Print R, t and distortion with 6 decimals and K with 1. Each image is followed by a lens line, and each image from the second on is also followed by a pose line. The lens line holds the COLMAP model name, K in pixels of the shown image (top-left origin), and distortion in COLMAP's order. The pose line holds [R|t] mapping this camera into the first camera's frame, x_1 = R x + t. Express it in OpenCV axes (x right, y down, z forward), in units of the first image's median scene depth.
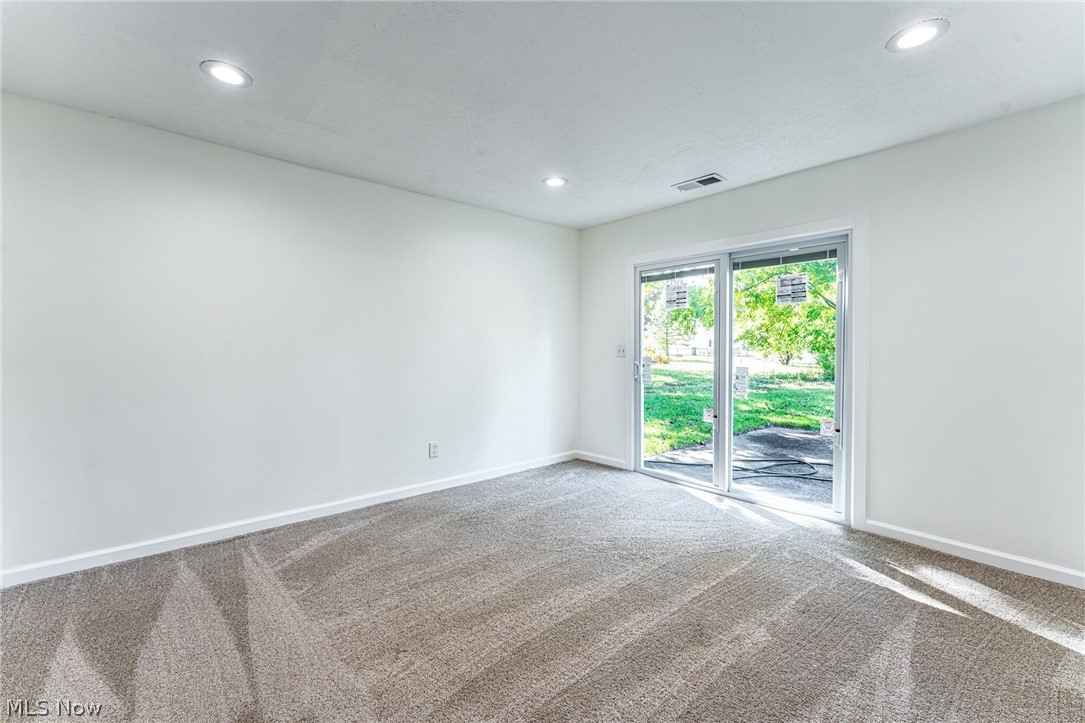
lens RADIAL K [[463.1, 0, 542.5], [0, 463.1, 361.5], [0, 0, 1]] dist [0.000086, -0.000075]
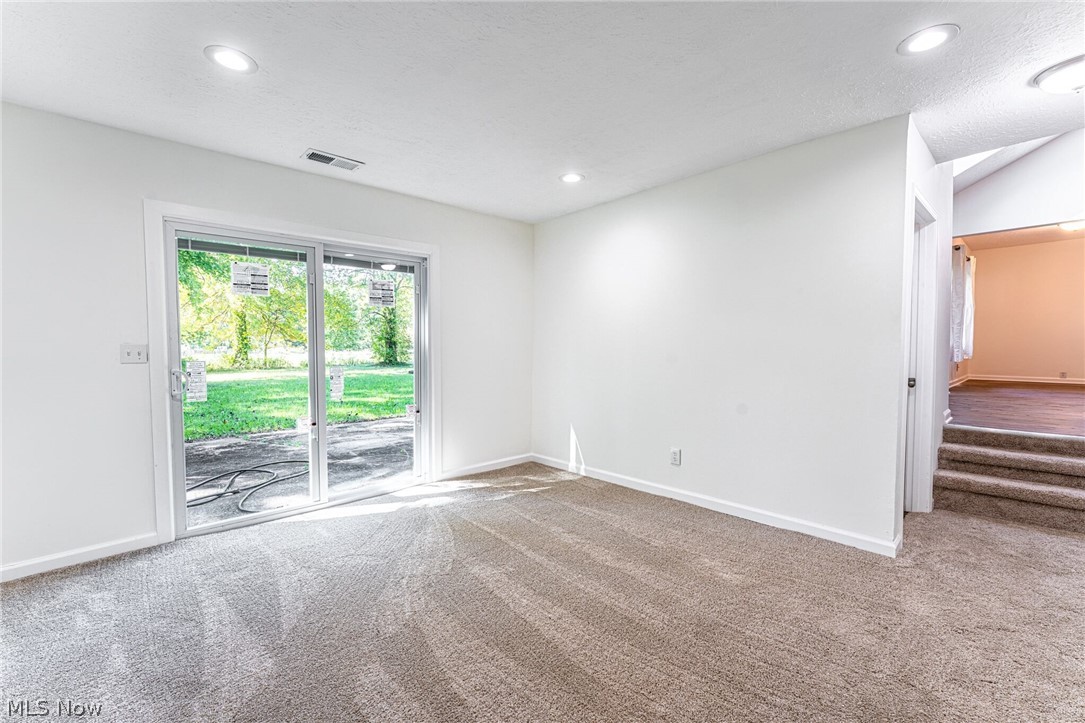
lens RADIAL K [[463.1, 0, 542.5], [0, 463.1, 361.5], [0, 0, 1]] dist [0.000086, -0.000075]
pose [[-0.033153, -0.039275, 0.998678, -0.544814], [0.033599, 0.998619, 0.040388, -0.023193], [-0.998885, 0.034893, -0.031788, 0.609222]]
